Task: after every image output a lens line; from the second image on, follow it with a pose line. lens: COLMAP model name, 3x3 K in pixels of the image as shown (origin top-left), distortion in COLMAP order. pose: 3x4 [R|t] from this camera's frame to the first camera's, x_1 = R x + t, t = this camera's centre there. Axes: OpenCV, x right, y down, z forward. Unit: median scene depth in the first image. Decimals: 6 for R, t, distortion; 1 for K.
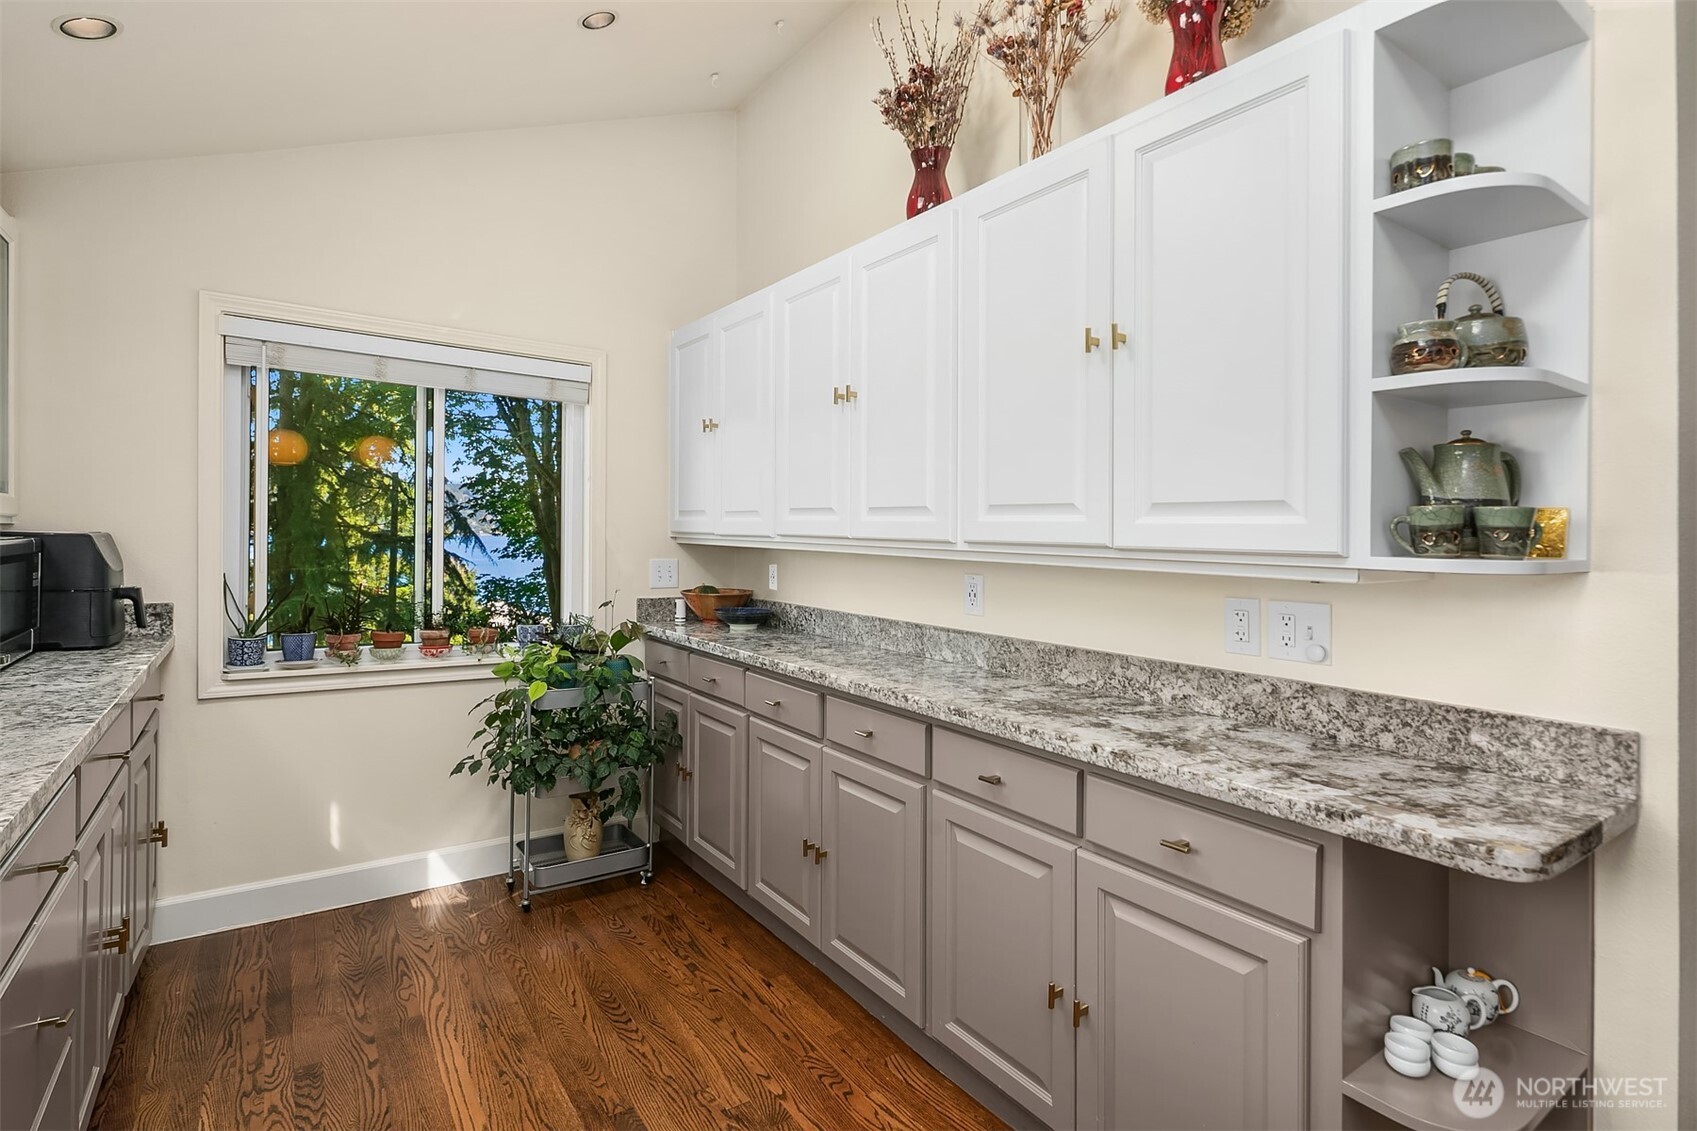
lens RADIAL K [[829.5, 0, 845.9], [0, 829.5, 535.8], [0, 0, 1]] dist [0.000578, -0.000013]
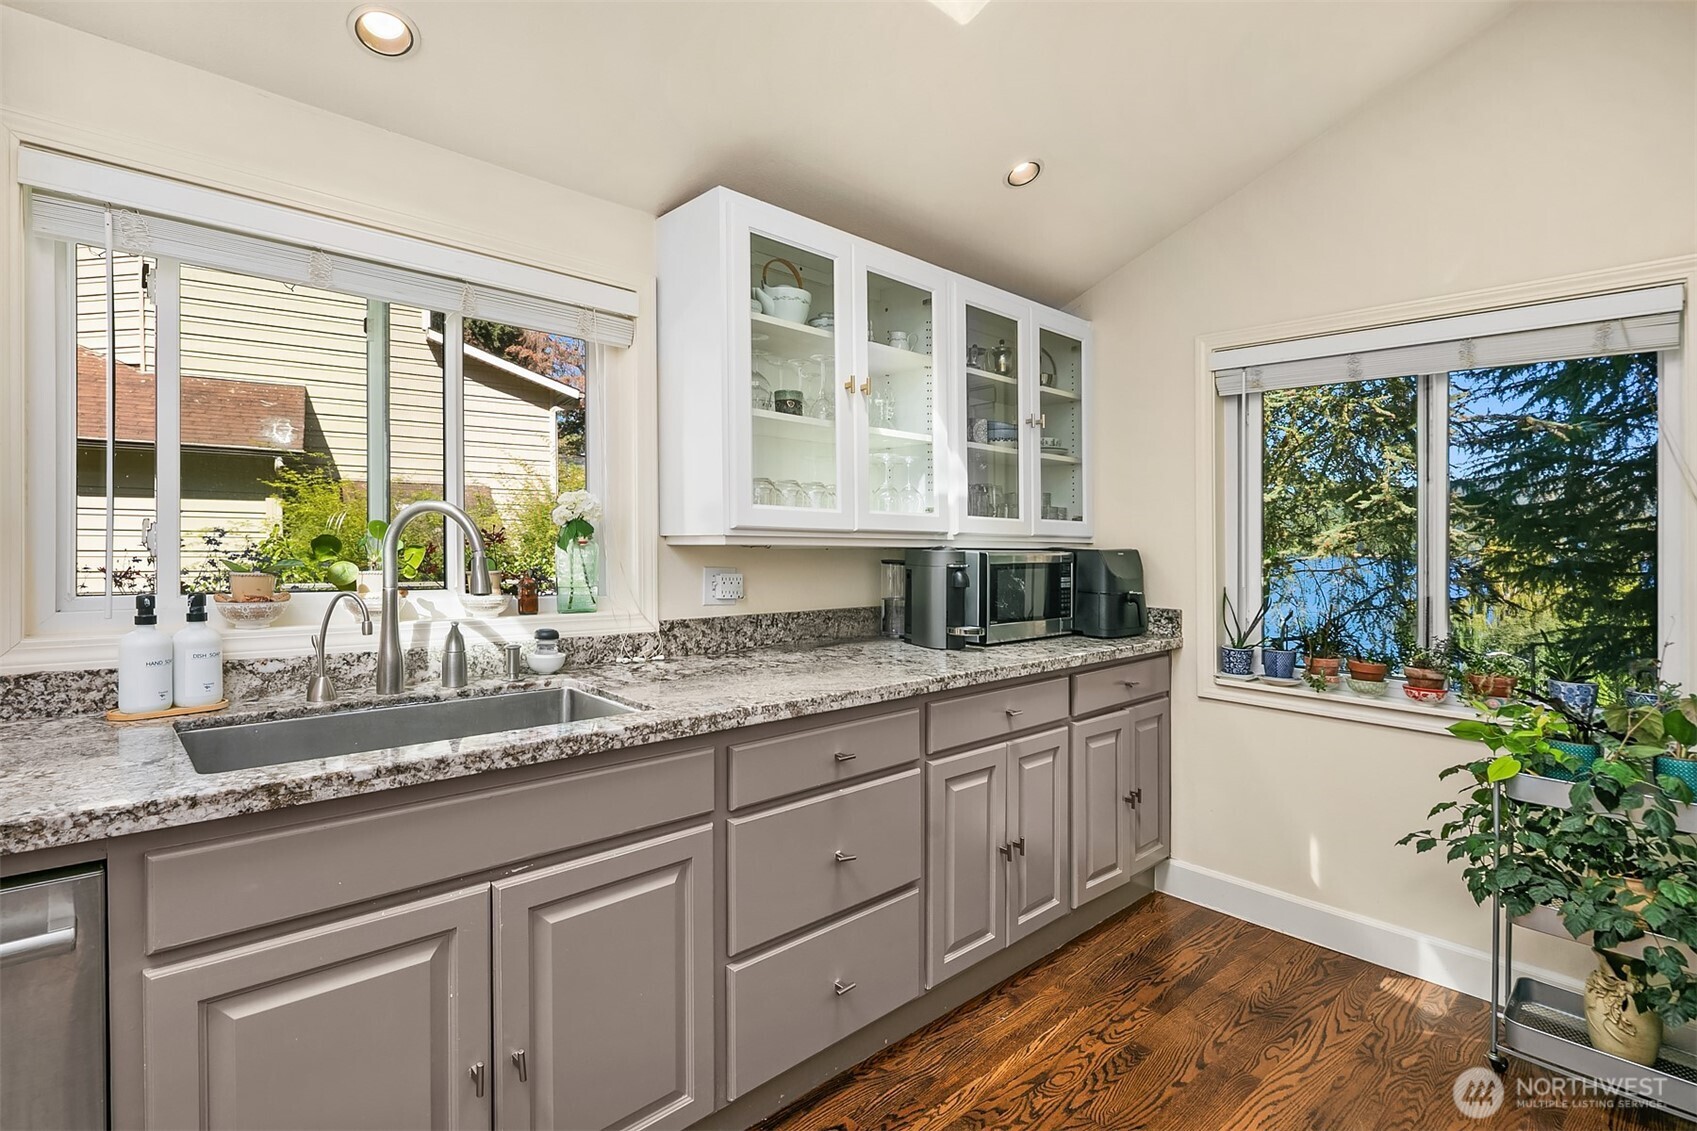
lens RADIAL K [[825.7, 0, 850.4], [0, 825.7, 558.0], [0, 0, 1]] dist [0.000844, -0.000064]
pose [[0.154626, 0.006651, -0.987951, 0.252075], [-0.009695, 0.999939, 0.005214, 0.005879], [0.987925, 0.008772, 0.154681, 0.338952]]
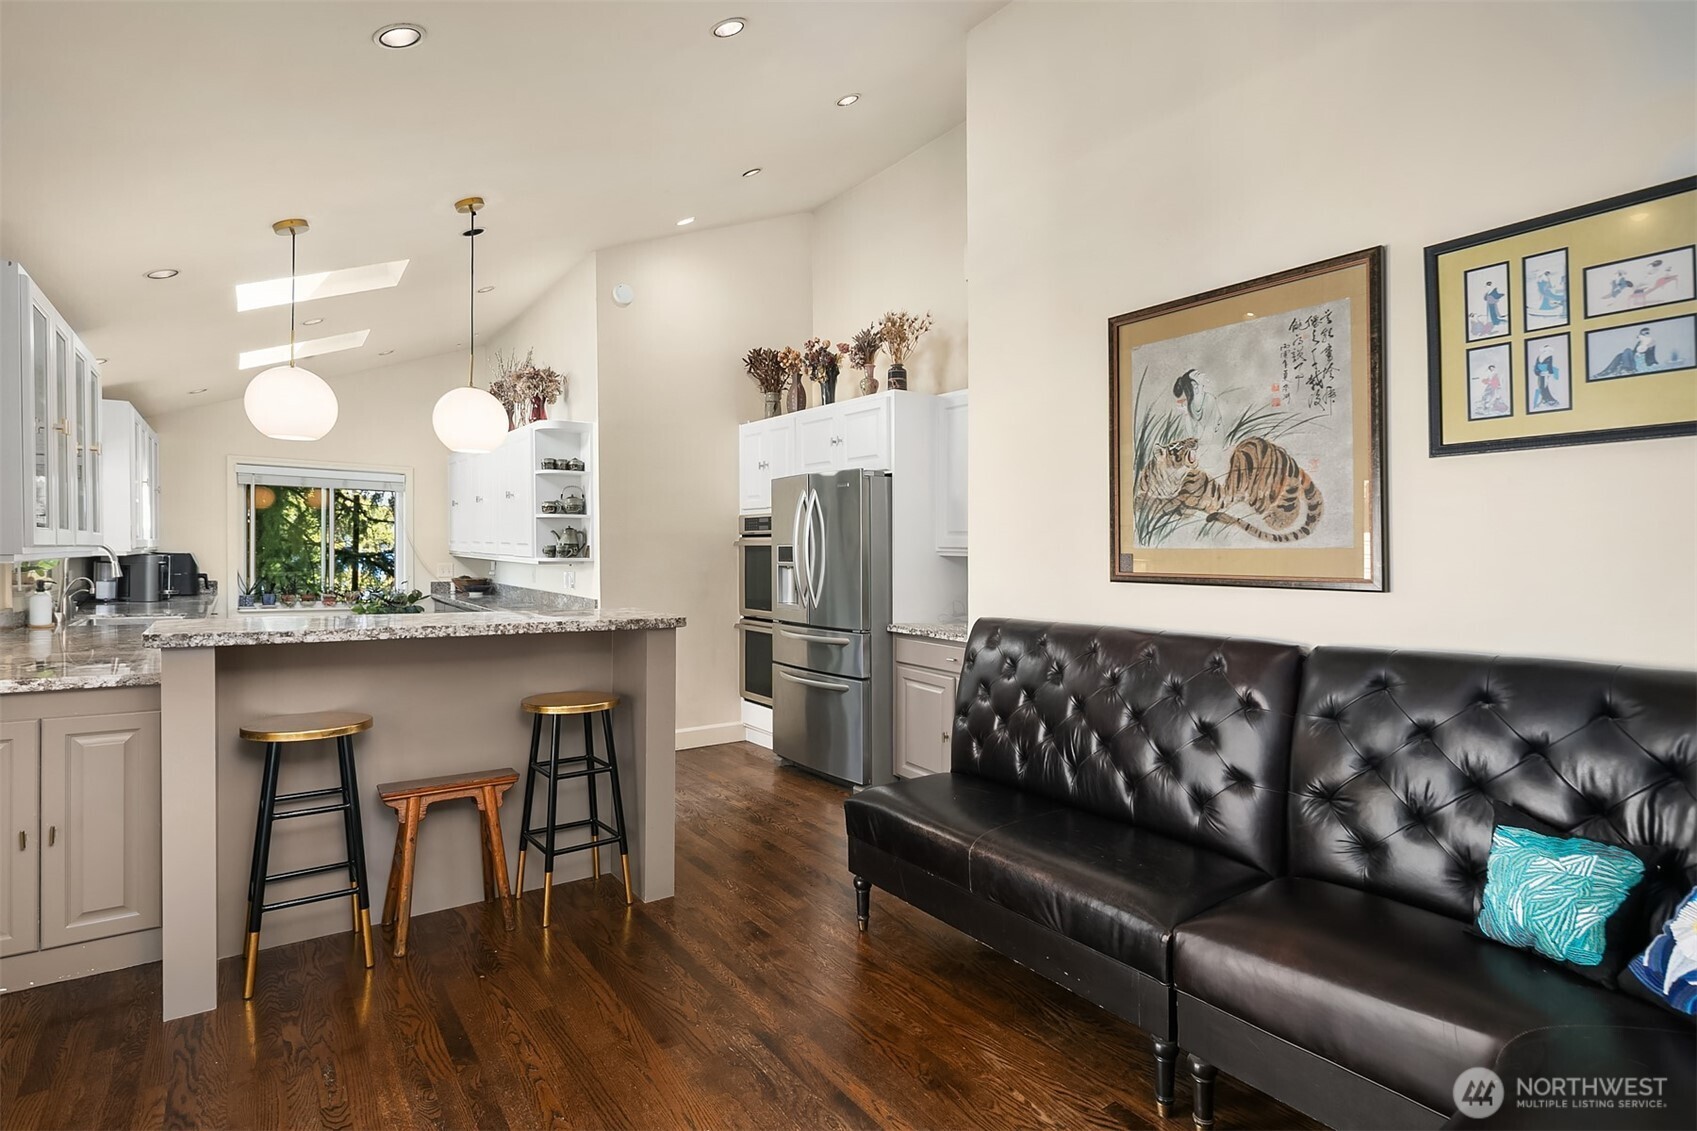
lens RADIAL K [[825.7, 0, 850.4], [0, 825.7, 558.0], [0, 0, 1]] dist [0.000844, -0.000064]
pose [[0.999564, -0.005056, 0.029101, 0.986150], [0.004741, 0.999929, 0.010896, -0.005787], [-0.029154, -0.010753, 0.999517, -1.484740]]
